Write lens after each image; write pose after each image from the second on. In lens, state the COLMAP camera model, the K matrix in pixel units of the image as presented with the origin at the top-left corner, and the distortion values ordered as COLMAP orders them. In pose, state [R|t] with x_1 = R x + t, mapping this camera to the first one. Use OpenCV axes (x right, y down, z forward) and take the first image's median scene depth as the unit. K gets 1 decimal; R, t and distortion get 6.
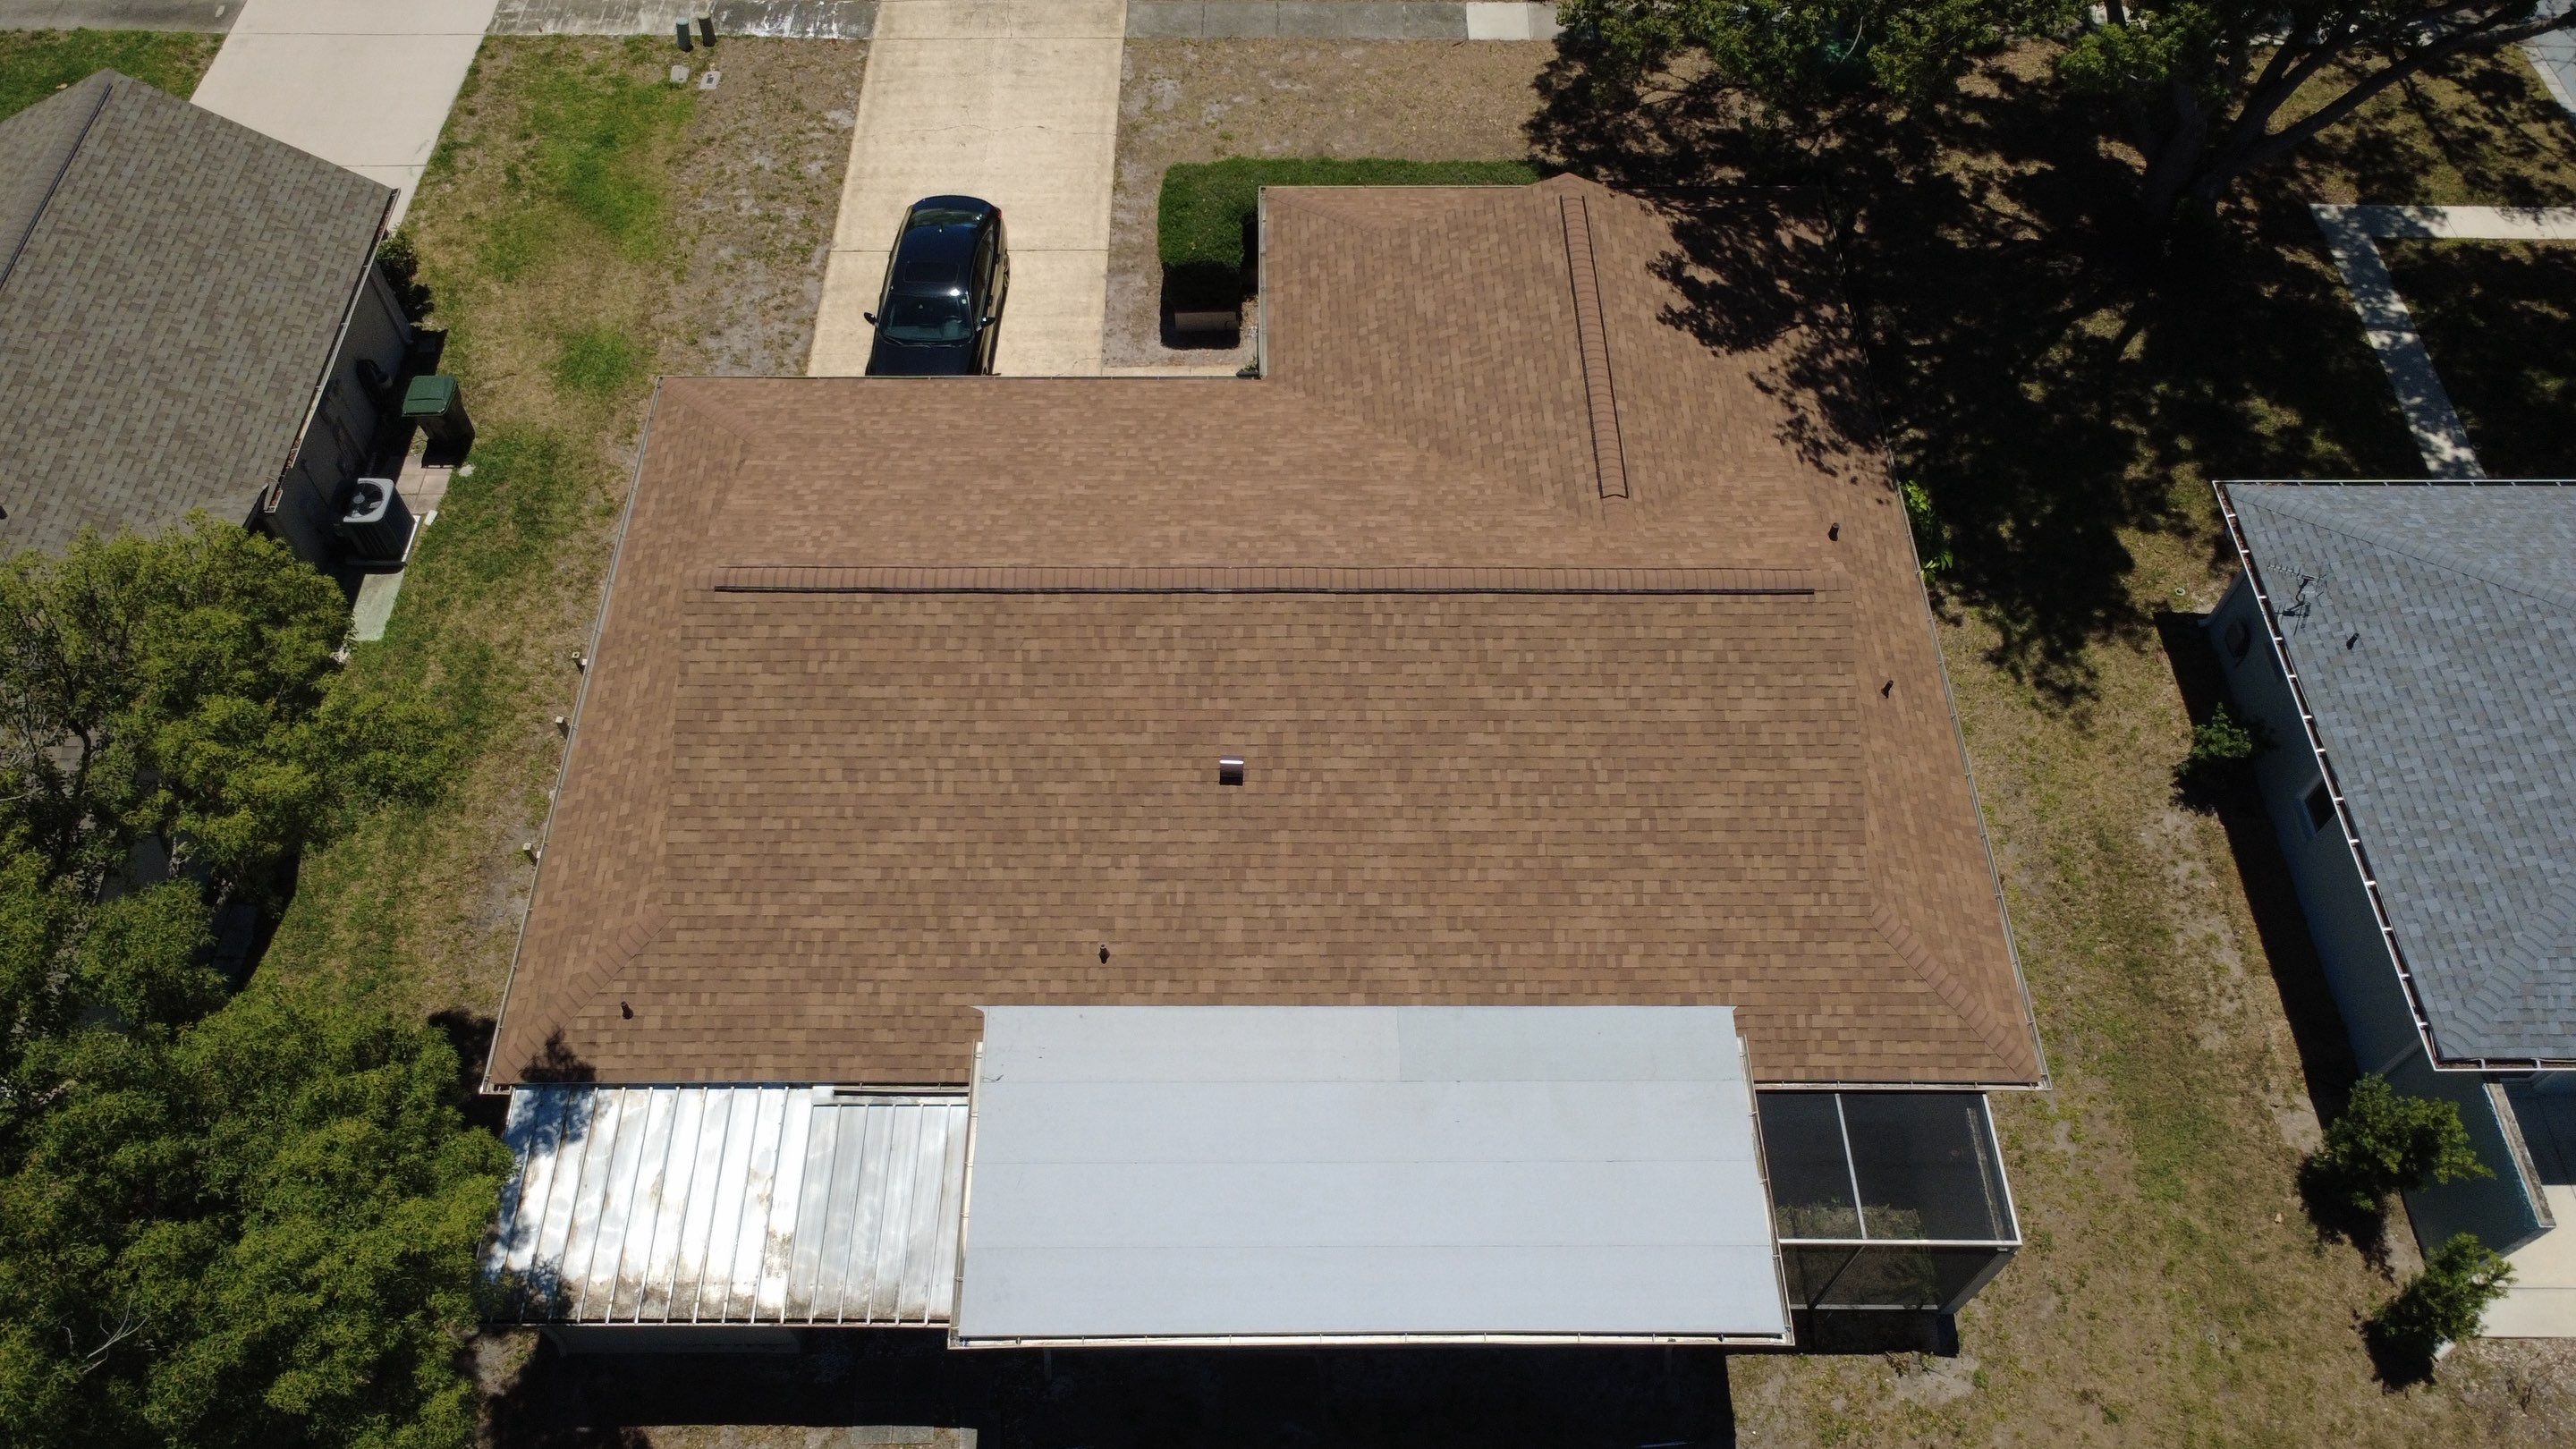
lens RADIAL K [[1867.2, 0, 1288.1], [0, 1867.2, 725.6], [0, 0, 1]] dist [0.000980, 0.003453]
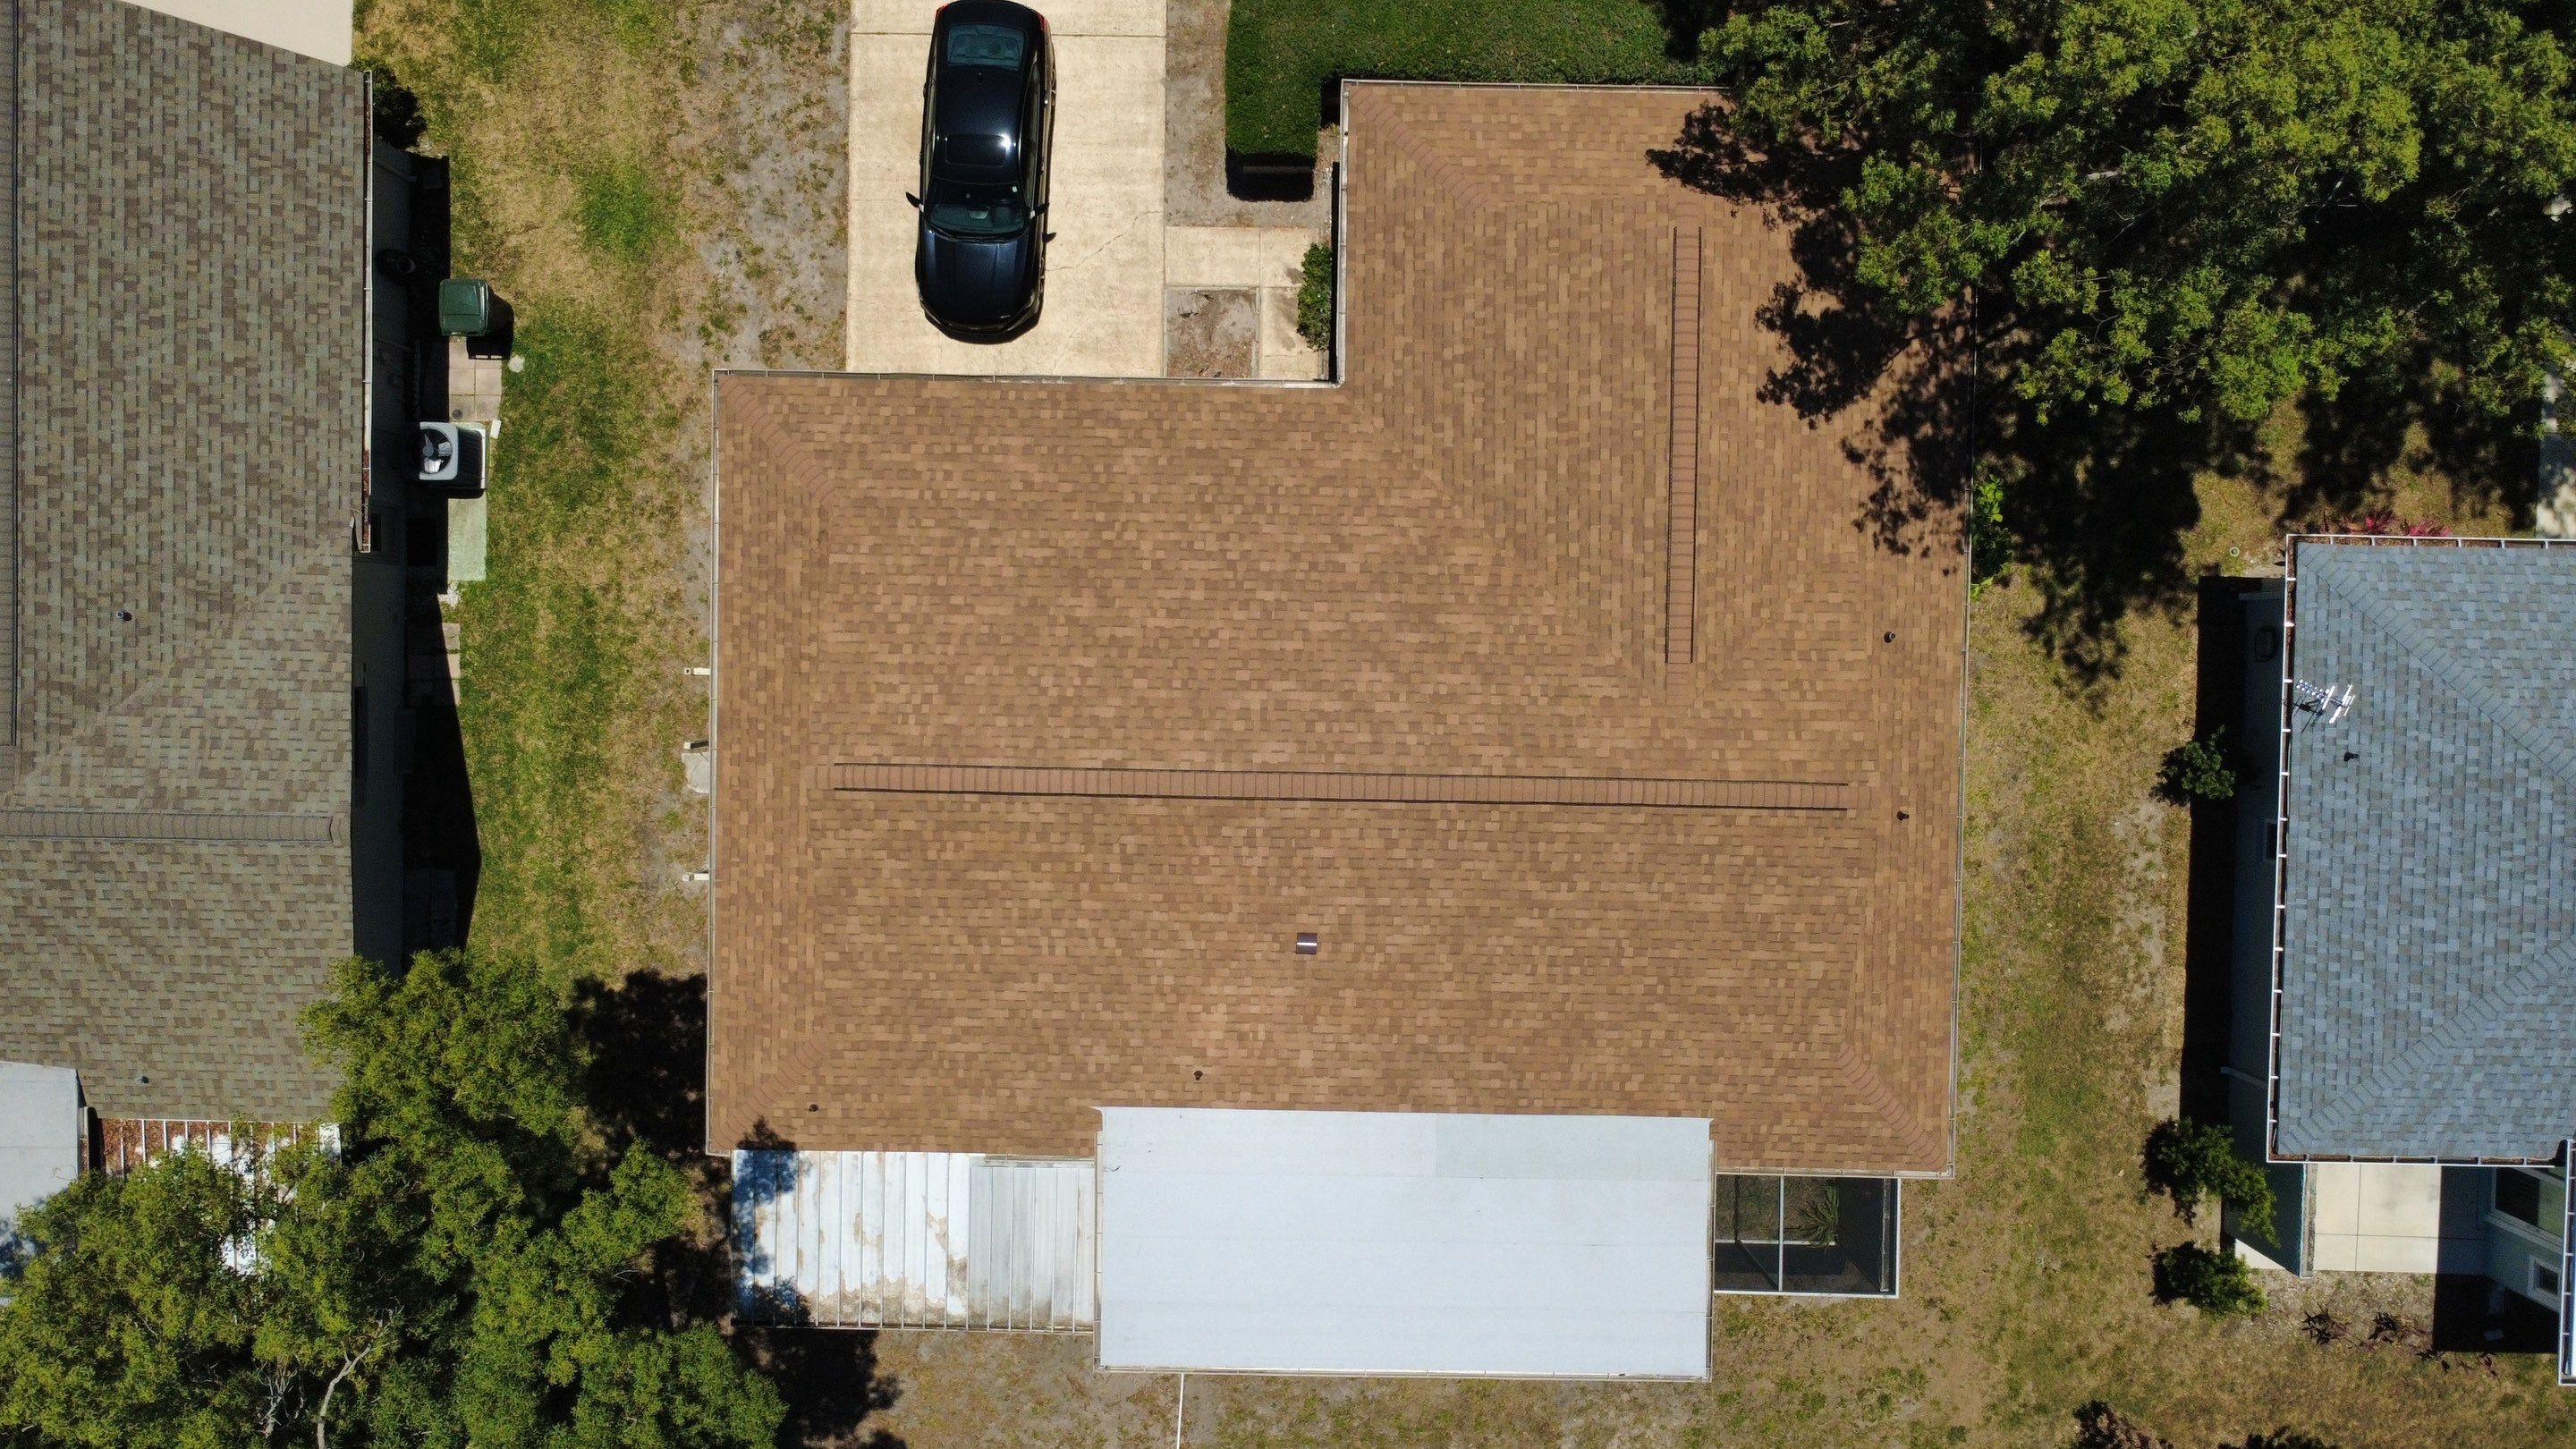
lens RADIAL K [[1867.2, 0, 1289.5], [0, 1867.2, 718.4], [0, 0, 1]] dist [0.000980, 0.003453]
pose [[0.999684, 0.025062, -0.002133, -0.034420], [-0.019143, 0.813071, 0.581849, -0.624423], [0.016317, -0.581624, 0.813294, 0.120864]]
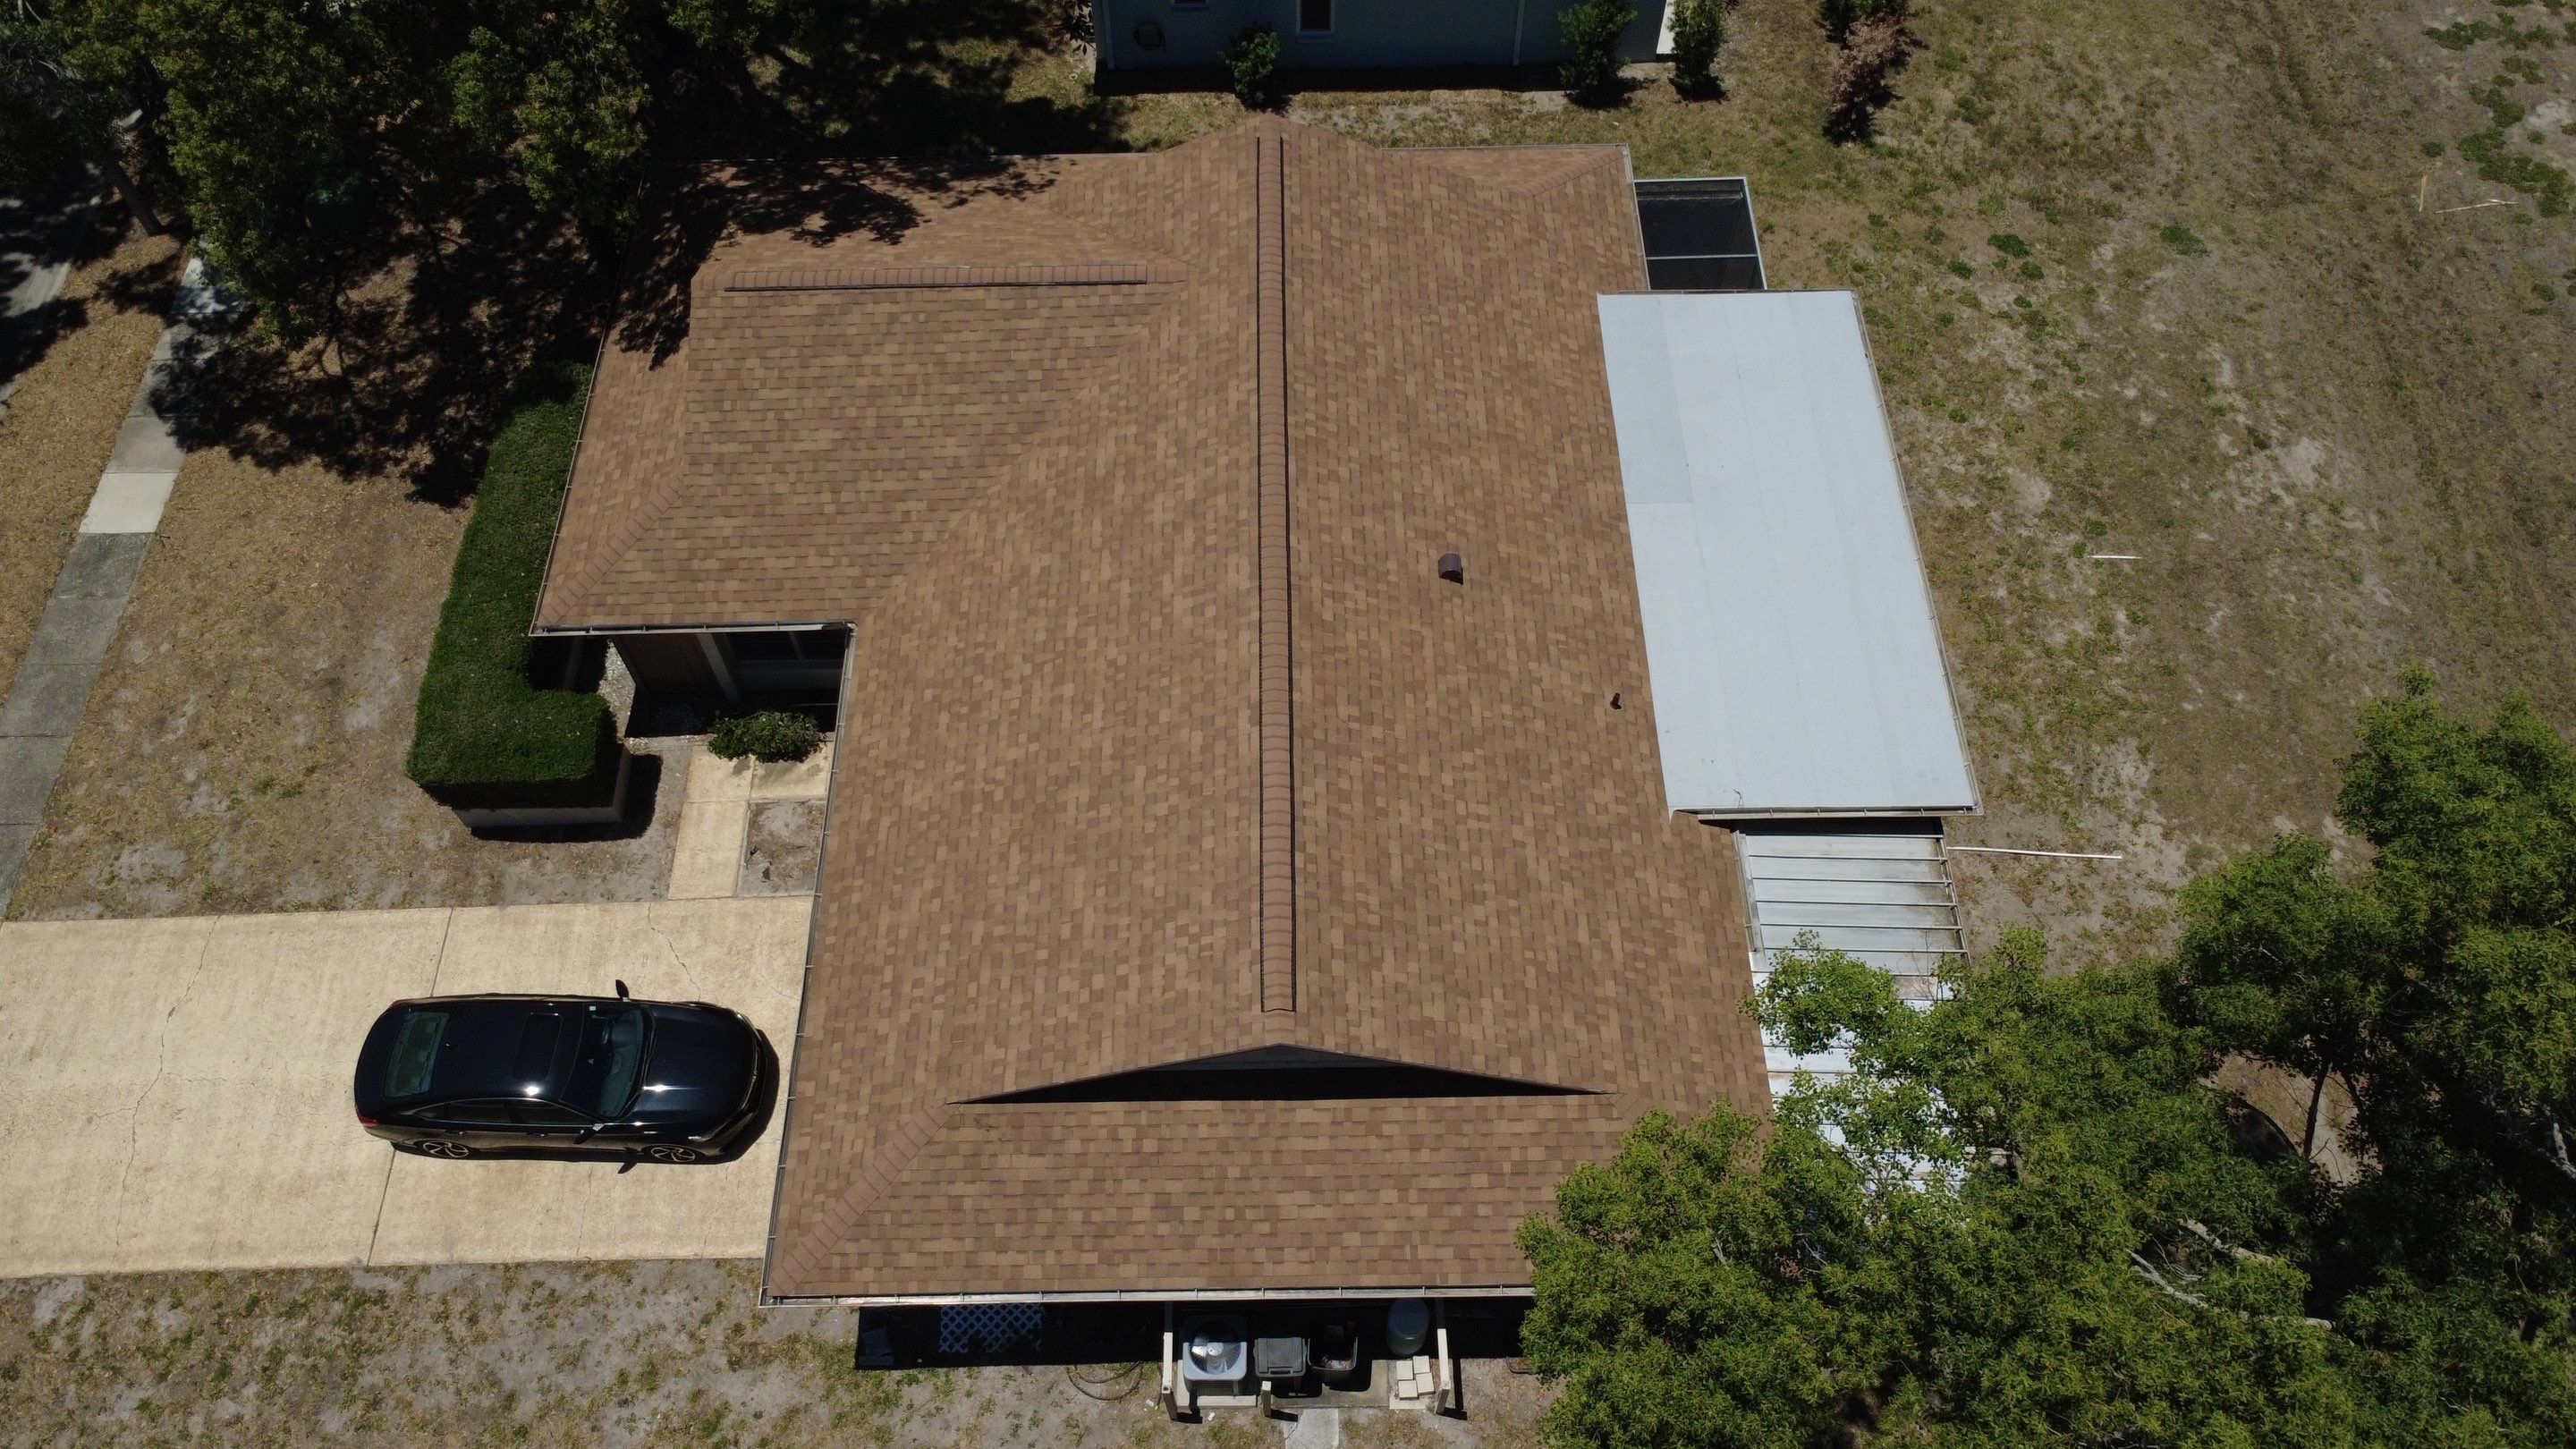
lens RADIAL K [[1867.2, 0, 1281.8], [0, 1867.2, 723.2], [0, 0, 1]] dist [0.000980, 0.003453]
pose [[-0.005472, -0.850572, 0.525830, -0.541921], [0.836159, 0.284513, 0.468925, -0.434034], [-0.548460, 0.442243, 0.709657, 0.282185]]
